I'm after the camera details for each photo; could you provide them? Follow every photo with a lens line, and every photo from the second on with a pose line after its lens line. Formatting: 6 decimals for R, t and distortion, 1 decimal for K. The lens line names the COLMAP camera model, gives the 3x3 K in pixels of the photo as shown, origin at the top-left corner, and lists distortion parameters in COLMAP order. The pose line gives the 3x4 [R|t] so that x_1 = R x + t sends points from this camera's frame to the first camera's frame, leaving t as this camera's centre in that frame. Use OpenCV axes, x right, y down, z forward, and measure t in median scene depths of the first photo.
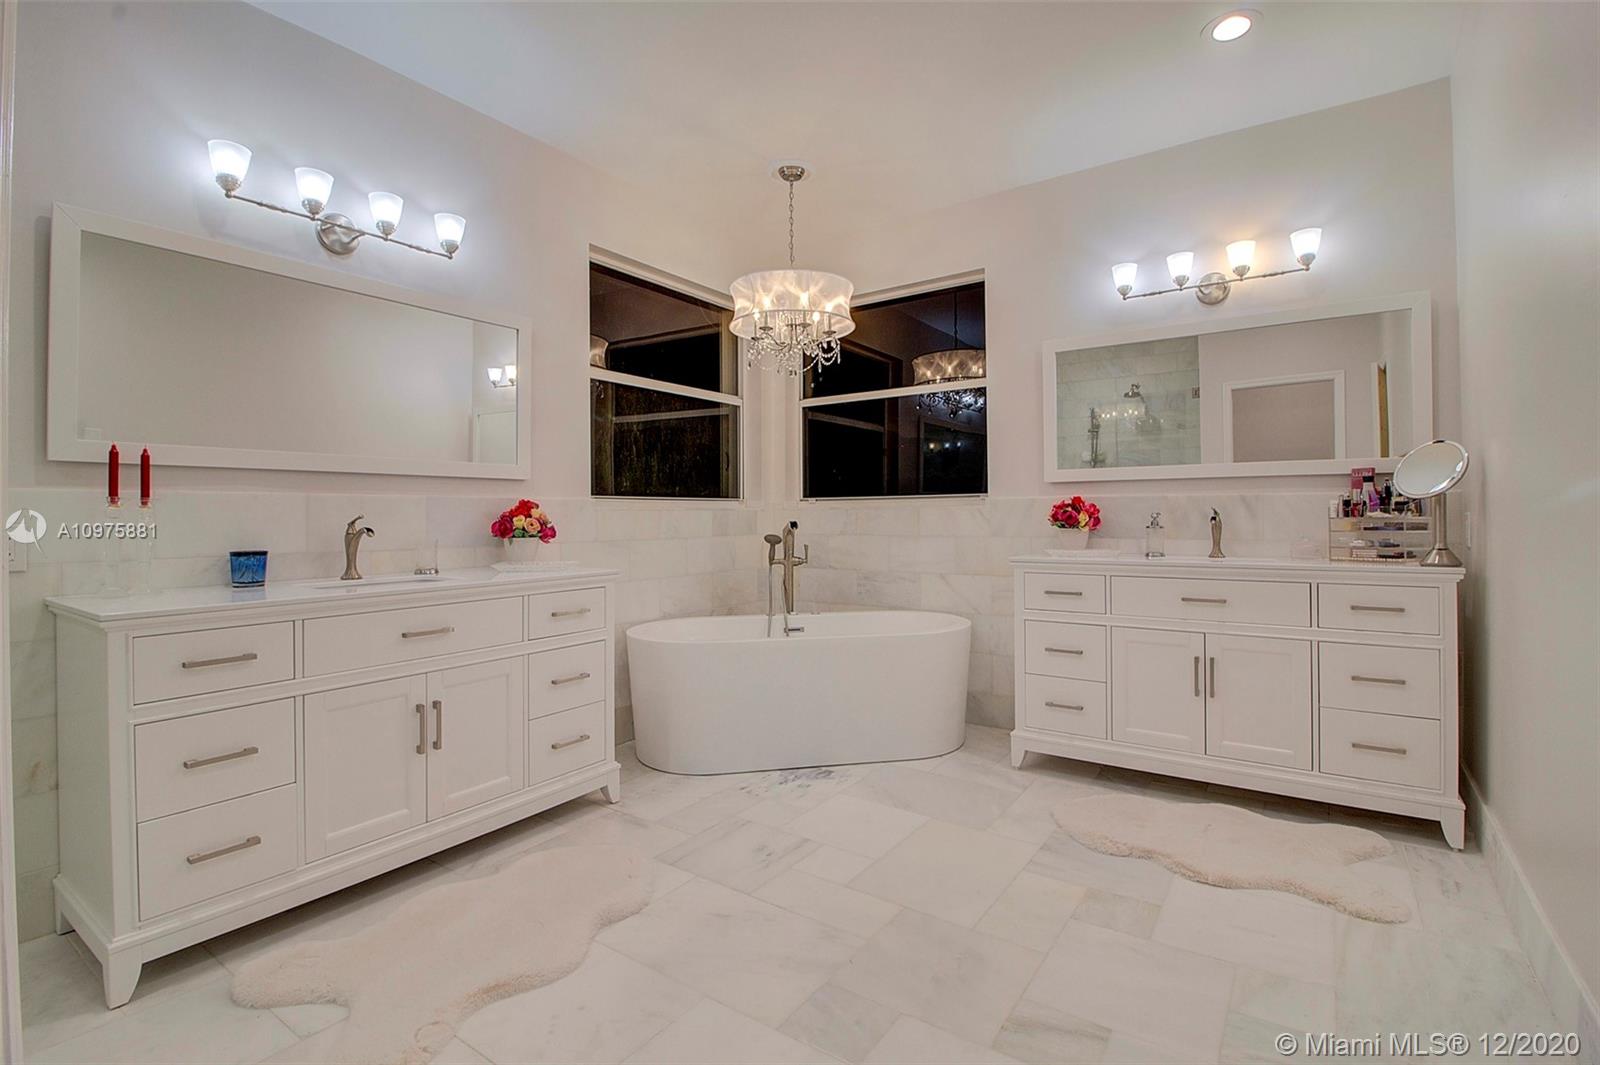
lens RADIAL K [[736.6, 0, 808.9], [0, 736.6, 508.6], [0, 0, 1]] dist [0.003628, -0.014766]
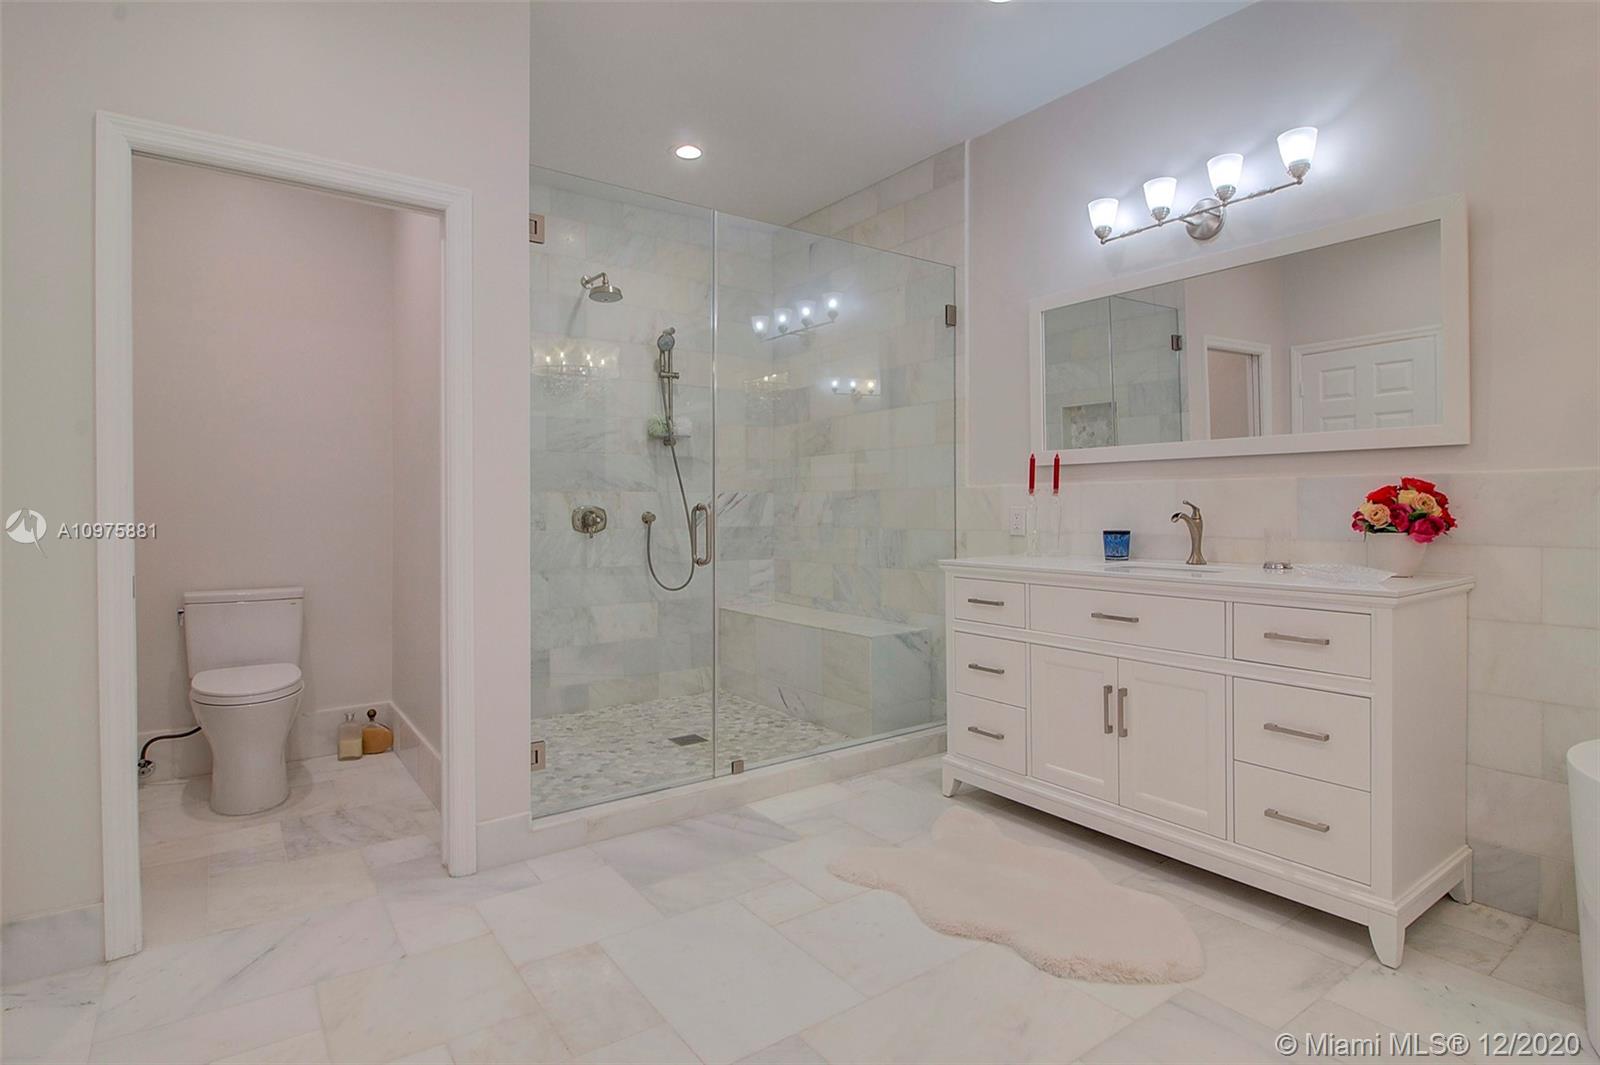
lens RADIAL K [[785.9, 0, 793.8], [0, 785.9, 510.7], [0, 0, 1]] dist [0.001358, -0.000212]
pose [[-0.317535, 0.016622, -0.948101, 0.621378], [0.014927, 0.999810, 0.012529, 0.001203], [0.948129, -0.010174, -0.317723, 0.893719]]
